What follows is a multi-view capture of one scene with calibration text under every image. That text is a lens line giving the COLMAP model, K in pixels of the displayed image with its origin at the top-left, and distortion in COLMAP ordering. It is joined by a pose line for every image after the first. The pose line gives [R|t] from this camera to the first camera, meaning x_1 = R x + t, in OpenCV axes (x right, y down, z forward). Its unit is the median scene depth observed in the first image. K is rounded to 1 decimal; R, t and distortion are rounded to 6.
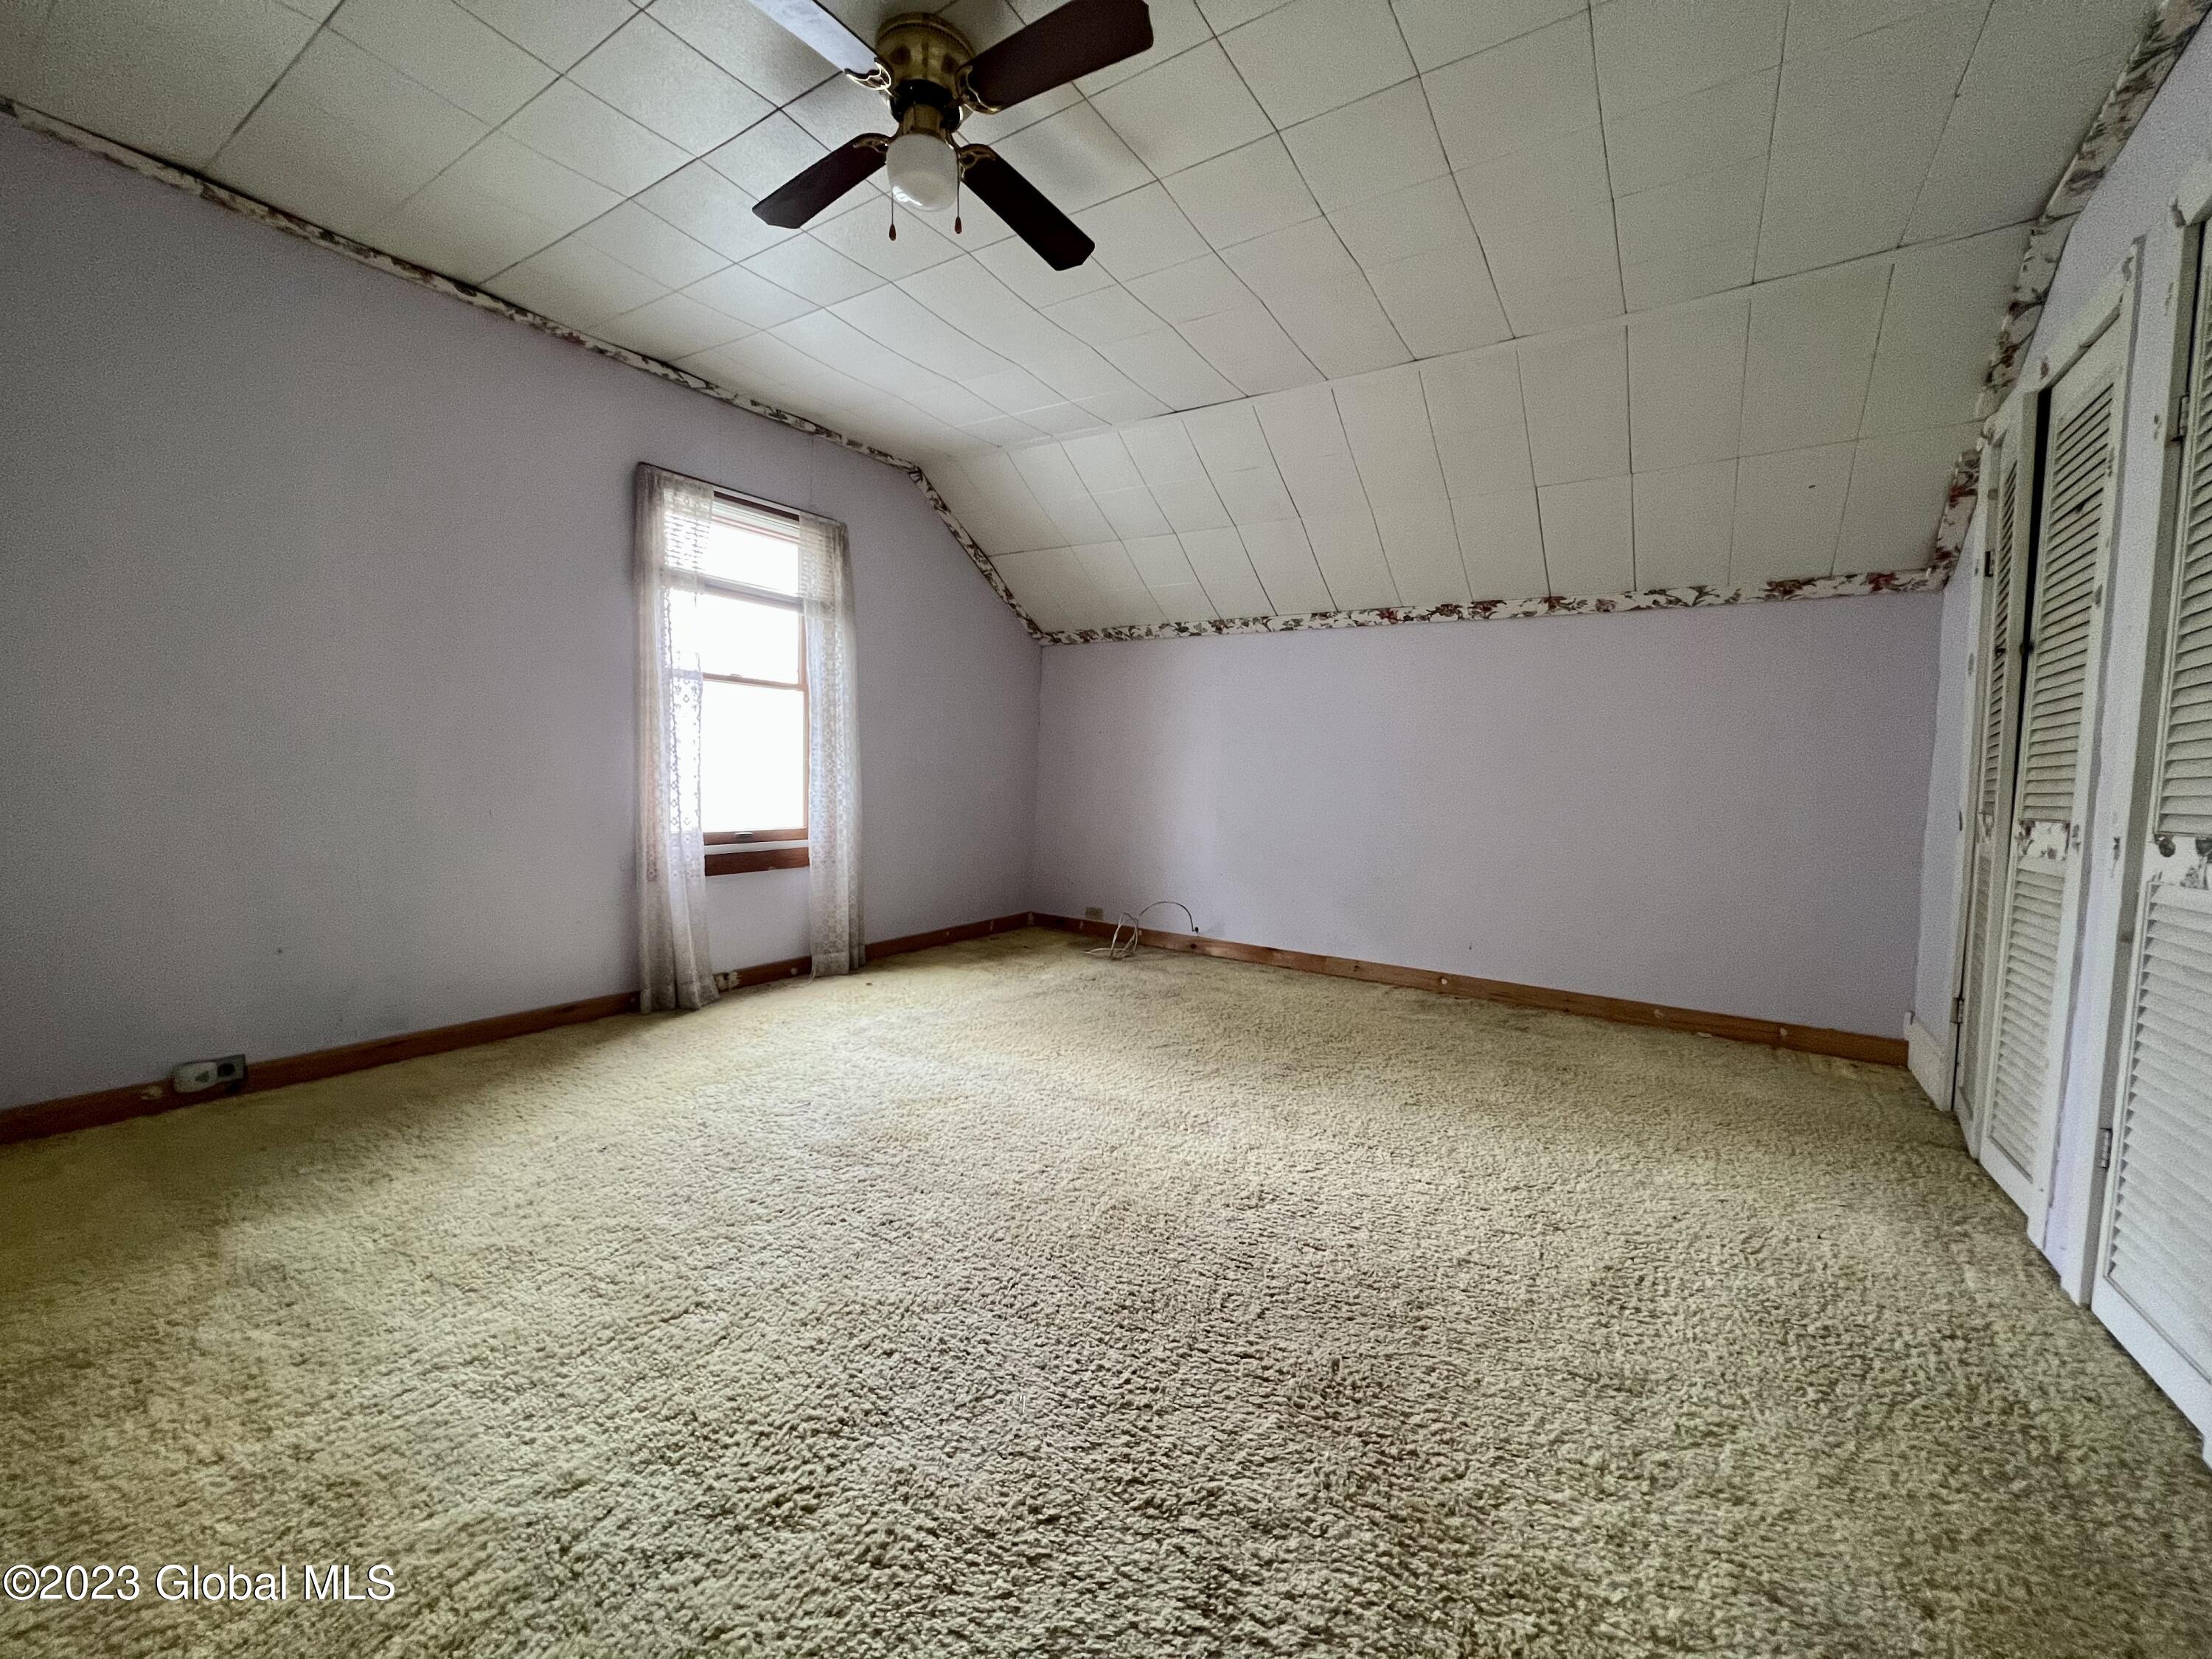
lens RADIAL K [[891.2, 0, 1105.9], [0, 891.2, 834.5], [0, 0, 1]] dist [-0.001329, 0.000217]
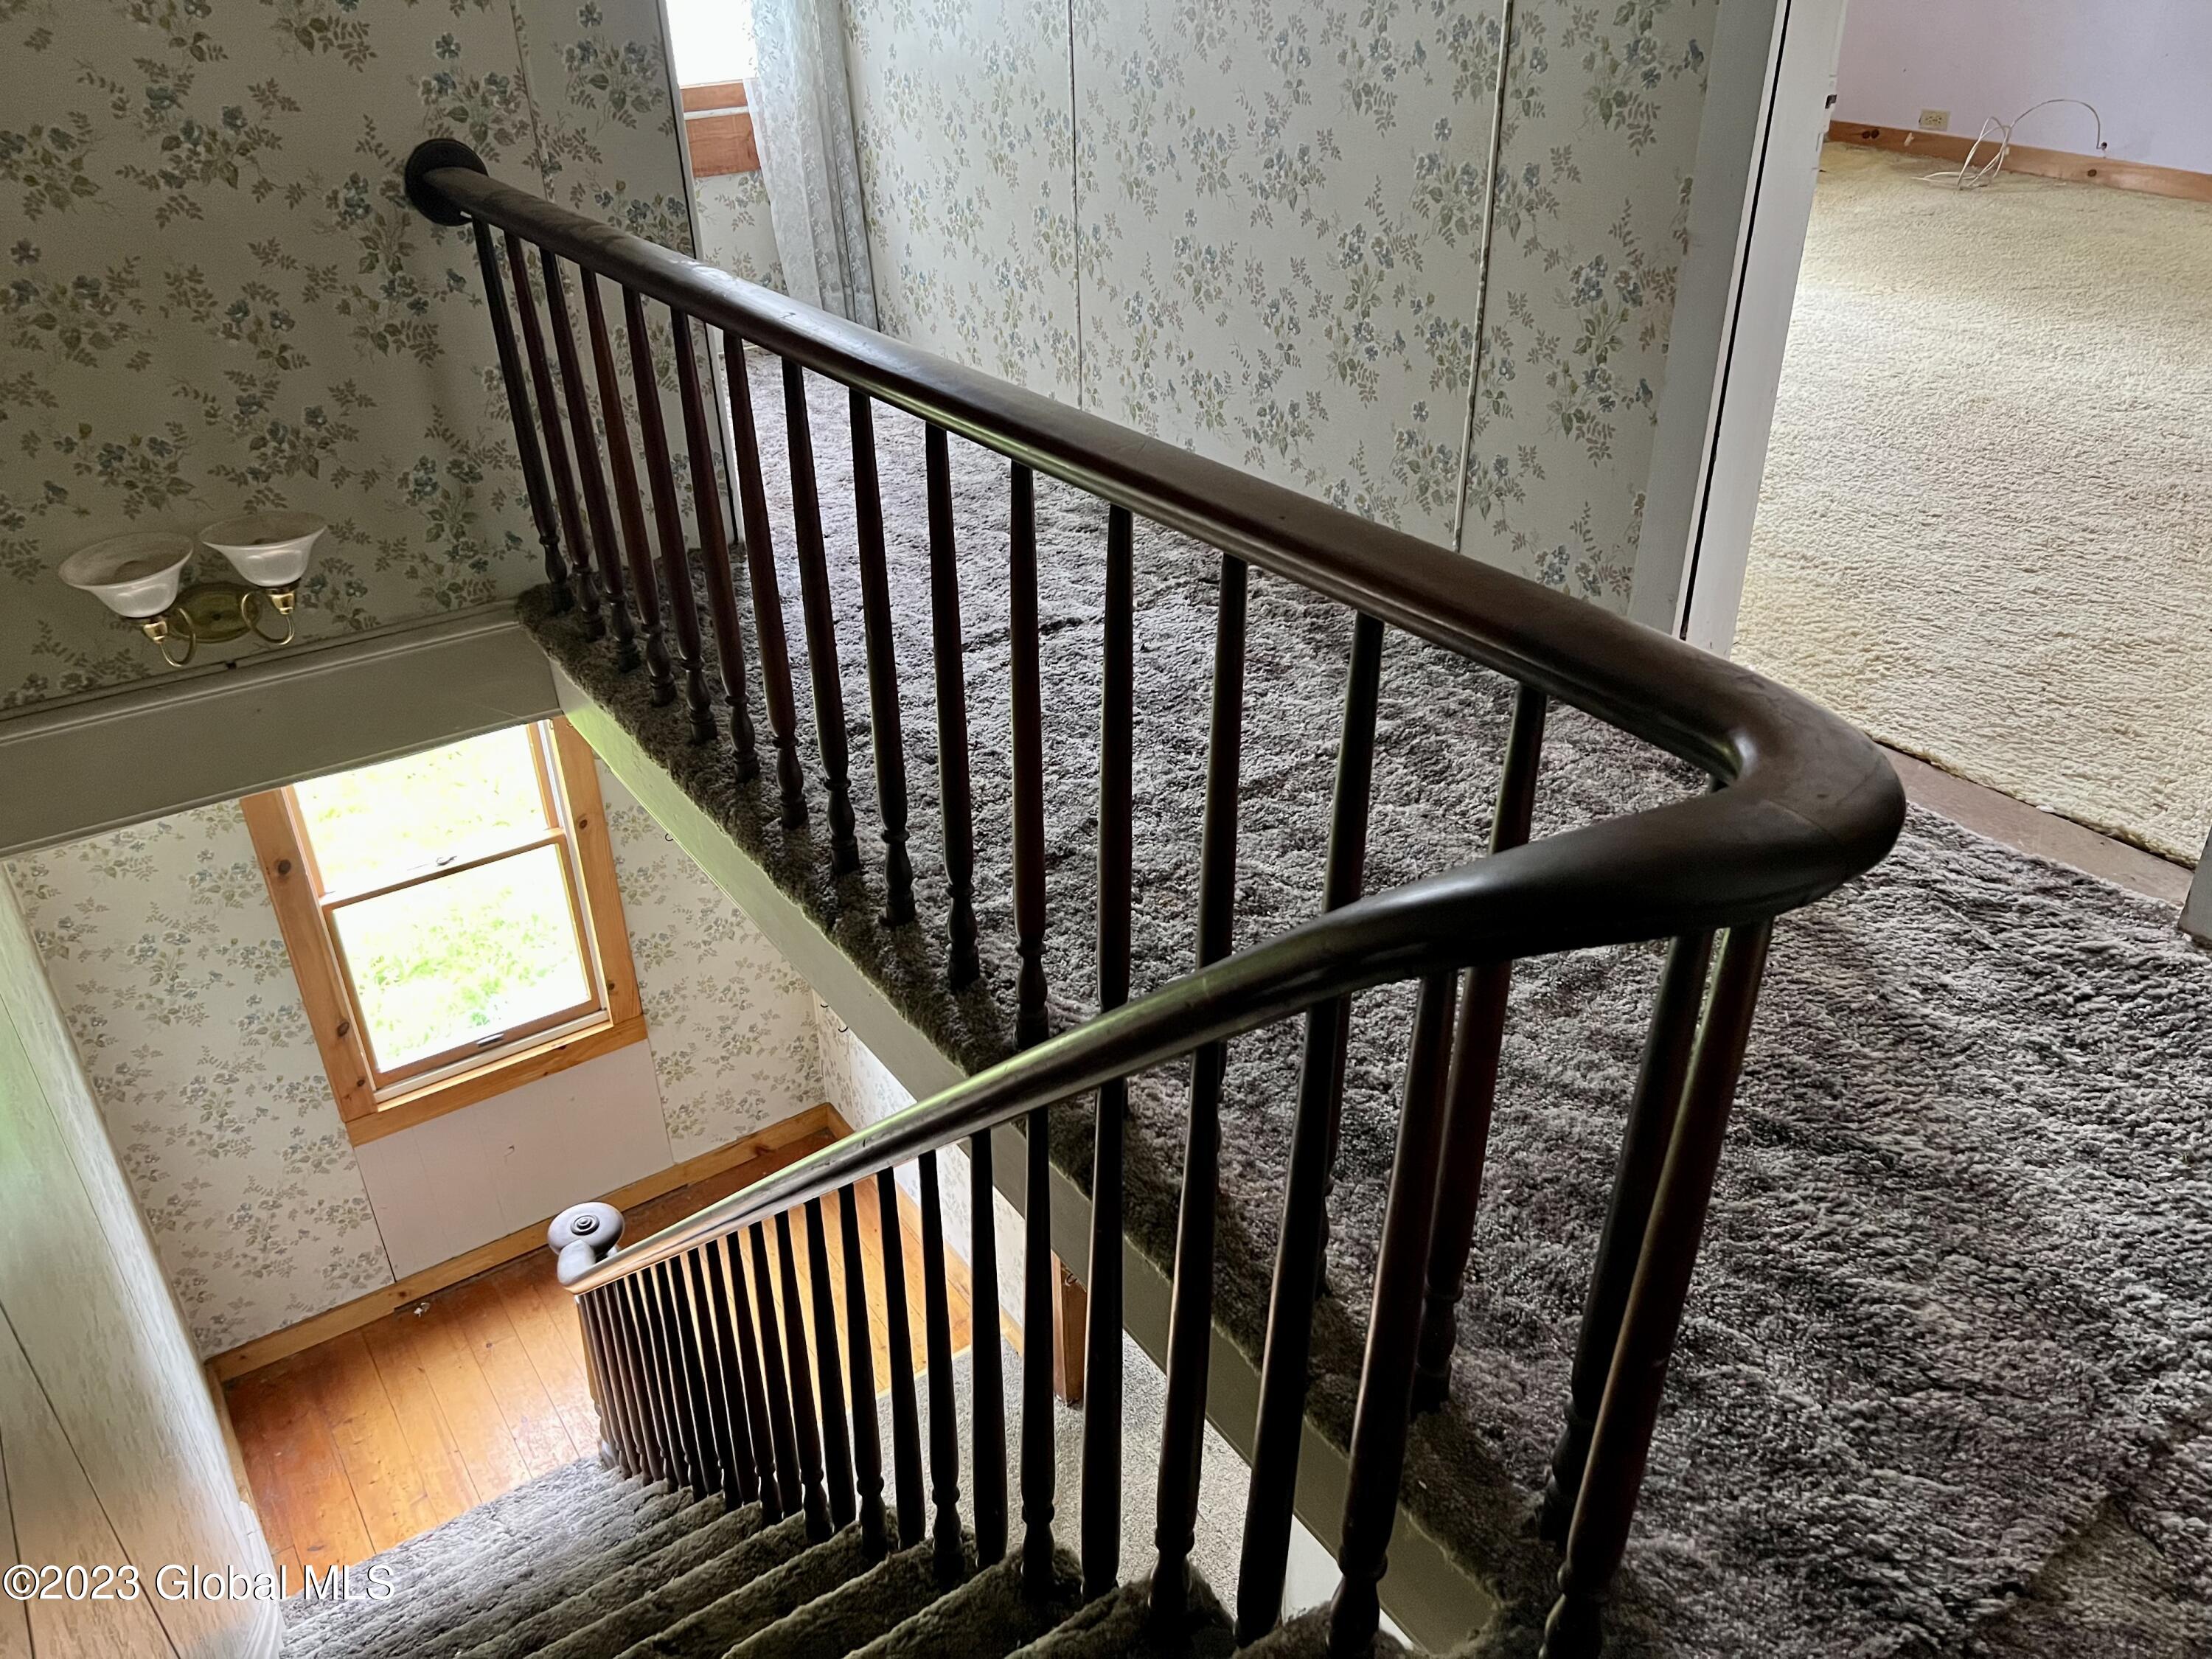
lens RADIAL K [[1675.3, 0, 1100.8], [0, 1675.3, 830.6], [0, 0, 1]] dist [0.060172, -0.063553]
pose [[0.924916, 0.147239, -0.350500, -0.080536], [0.027902, 0.893177, 0.448838, -0.029966], [0.379145, -0.424917, 0.822006, -0.613098]]
